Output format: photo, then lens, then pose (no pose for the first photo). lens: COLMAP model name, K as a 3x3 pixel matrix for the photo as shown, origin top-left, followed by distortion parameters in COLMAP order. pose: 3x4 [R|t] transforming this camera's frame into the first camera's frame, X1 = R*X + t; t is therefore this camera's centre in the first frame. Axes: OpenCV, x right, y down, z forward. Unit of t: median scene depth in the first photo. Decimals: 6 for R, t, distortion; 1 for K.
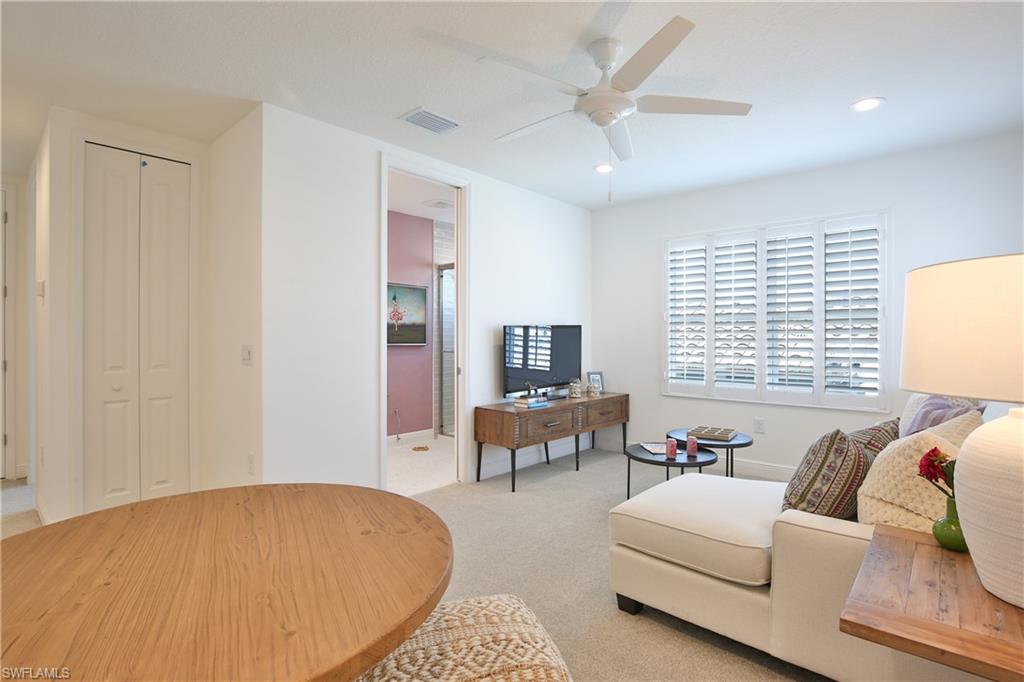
lens RADIAL K [[496.1, 0, 522.8], [0, 496.1, 332.5], [0, 0, 1]] dist [-0.004131, -0.000546]
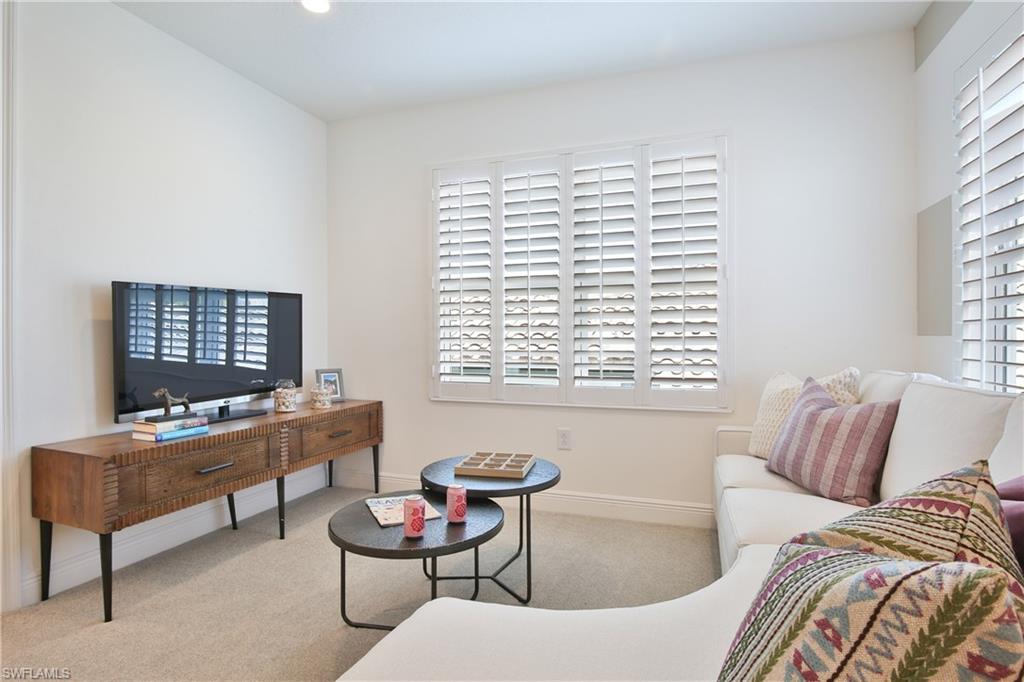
lens RADIAL K [[496.1, 0, 517.2], [0, 496.1, 340.2], [0, 0, 1]] dist [-0.004131, -0.000546]
pose [[0.927940, -0.005482, 0.372689, 0.151285], [-0.000196, 0.999885, 0.015195, 0.037850], [-0.372729, -0.014173, 0.927832, 0.364797]]
